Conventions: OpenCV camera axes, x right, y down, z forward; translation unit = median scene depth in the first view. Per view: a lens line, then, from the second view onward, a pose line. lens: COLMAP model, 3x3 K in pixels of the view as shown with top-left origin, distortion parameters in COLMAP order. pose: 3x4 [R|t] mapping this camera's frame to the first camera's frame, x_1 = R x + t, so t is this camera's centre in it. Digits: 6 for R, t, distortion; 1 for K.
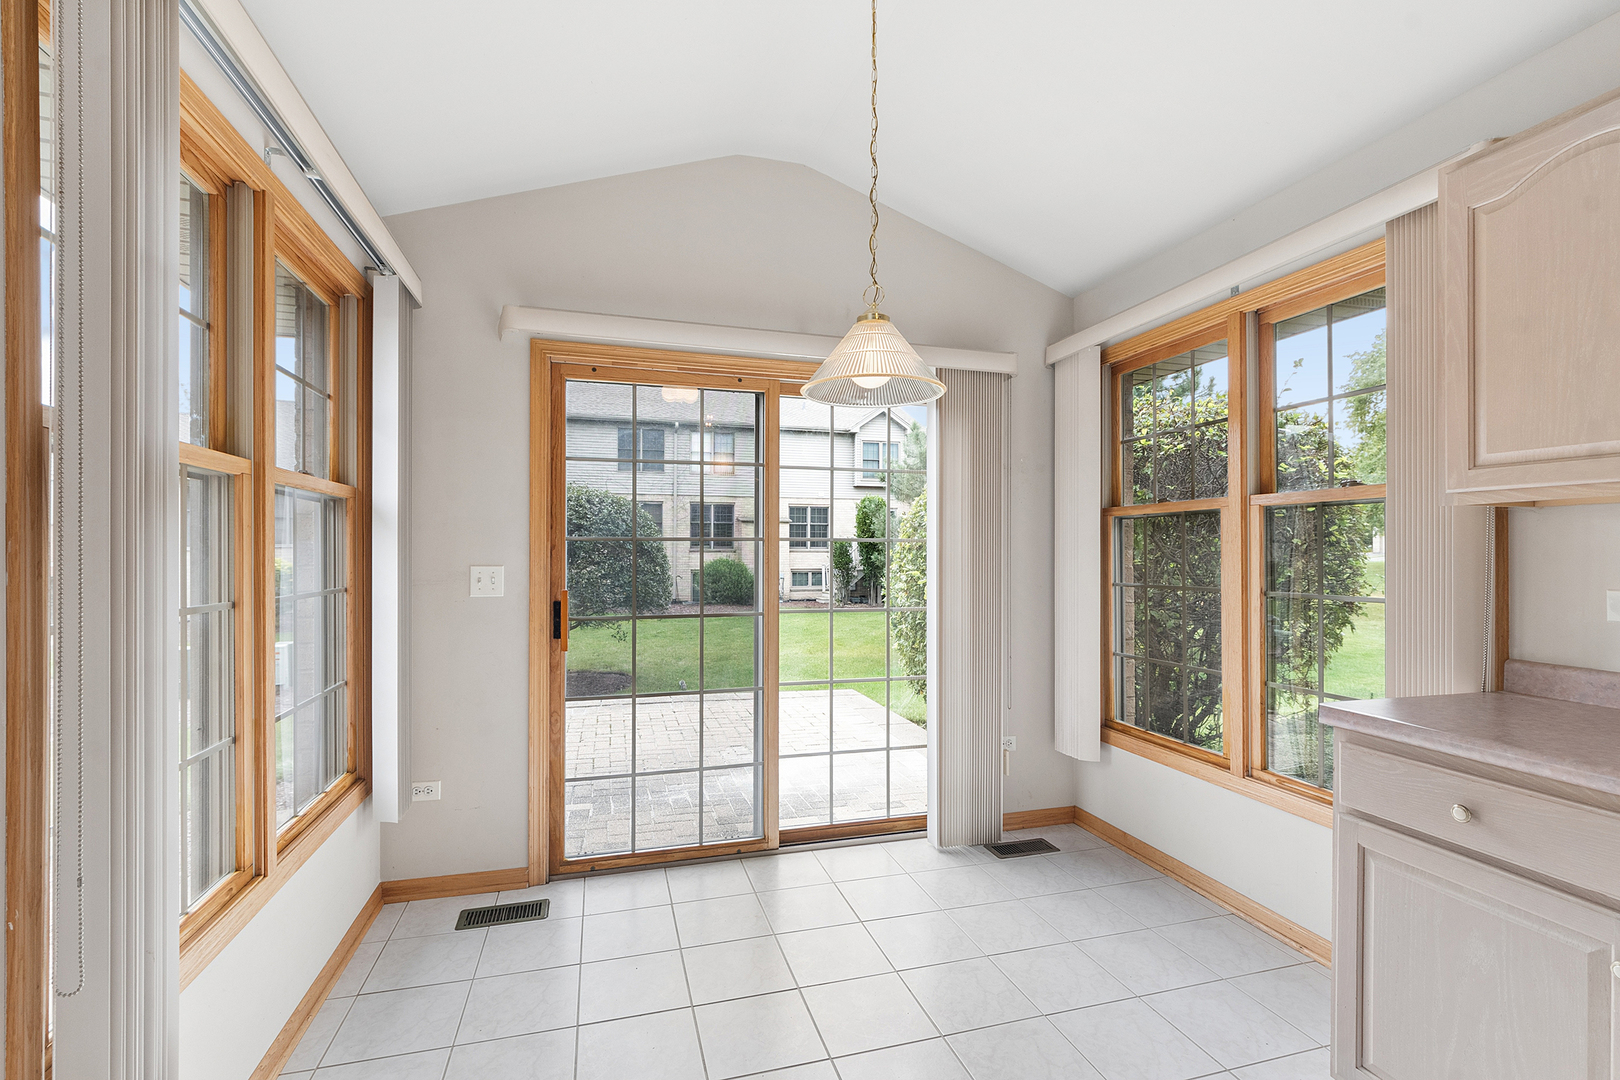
lens RADIAL K [[718.1, 0, 802.5], [0, 718.1, 545.7], [0, 0, 1]] dist [-0.005443, 0.001890]
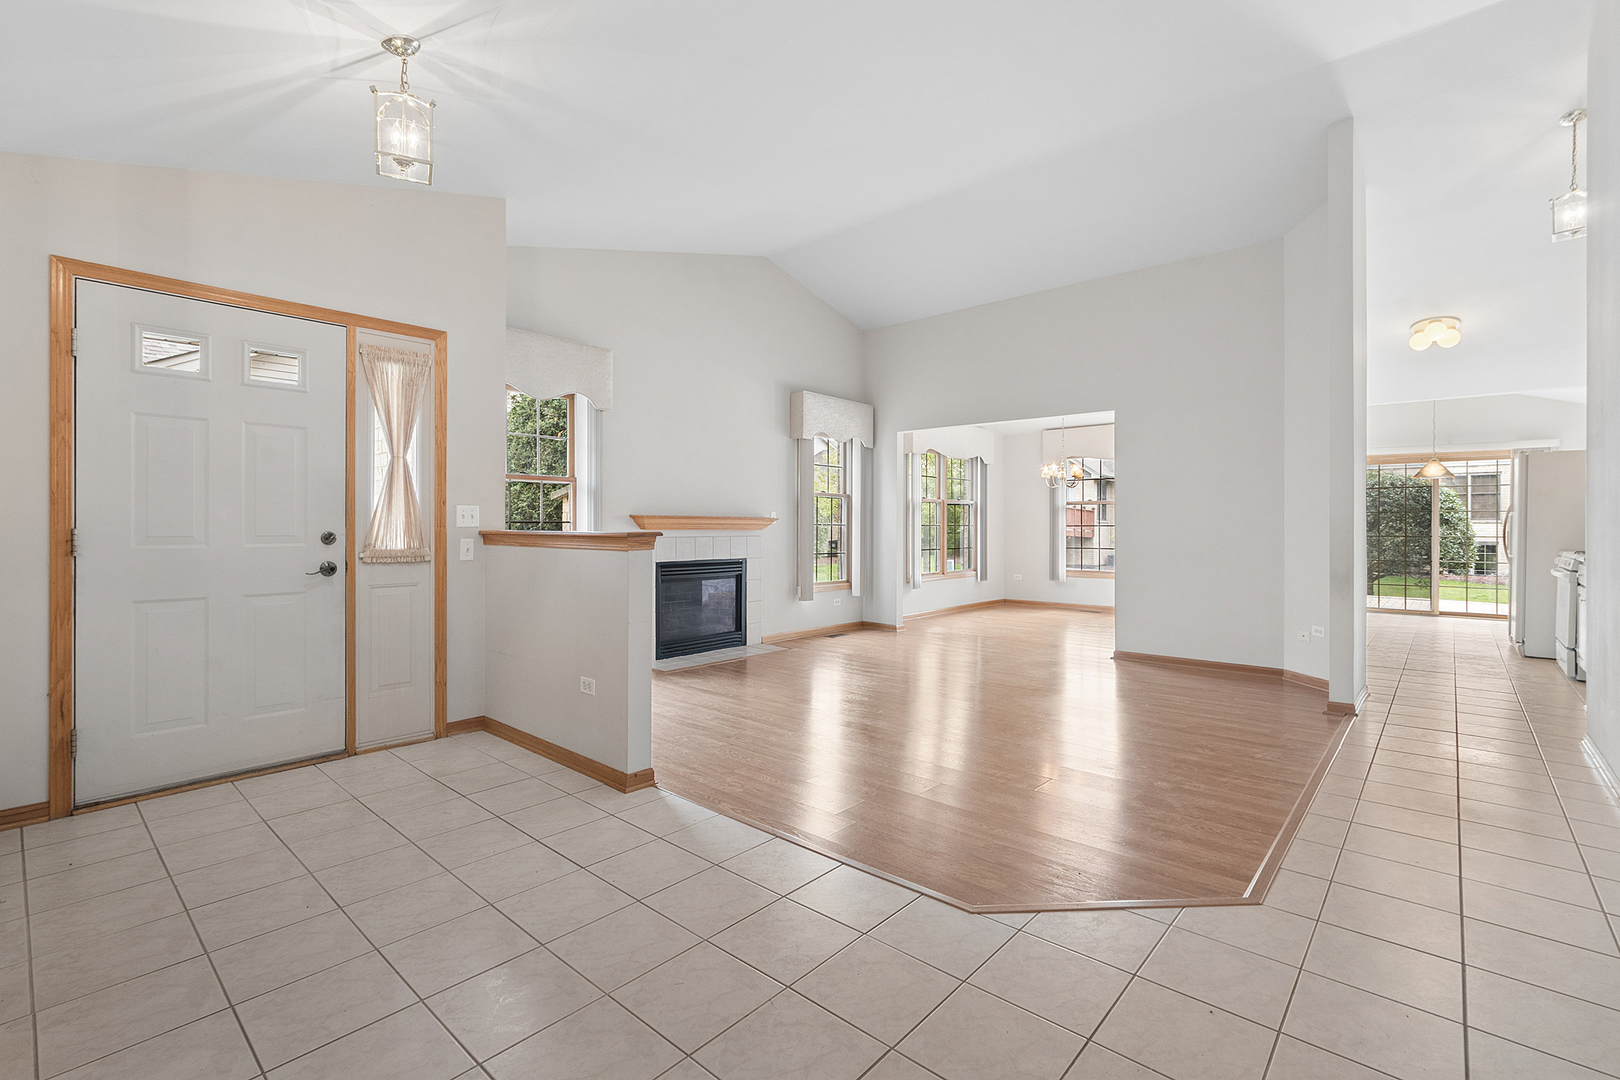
lens RADIAL K [[718.1, 0, 808.2], [0, 718.1, 523.5], [0, 0, 1]] dist [-0.005443, 0.001890]
pose [[0.533991, -0.006142, -0.845468, 1.195646], [0.009299, 0.999956, -0.001391, 0.022750], [0.845439, -0.007119, 0.534024, -3.078608]]
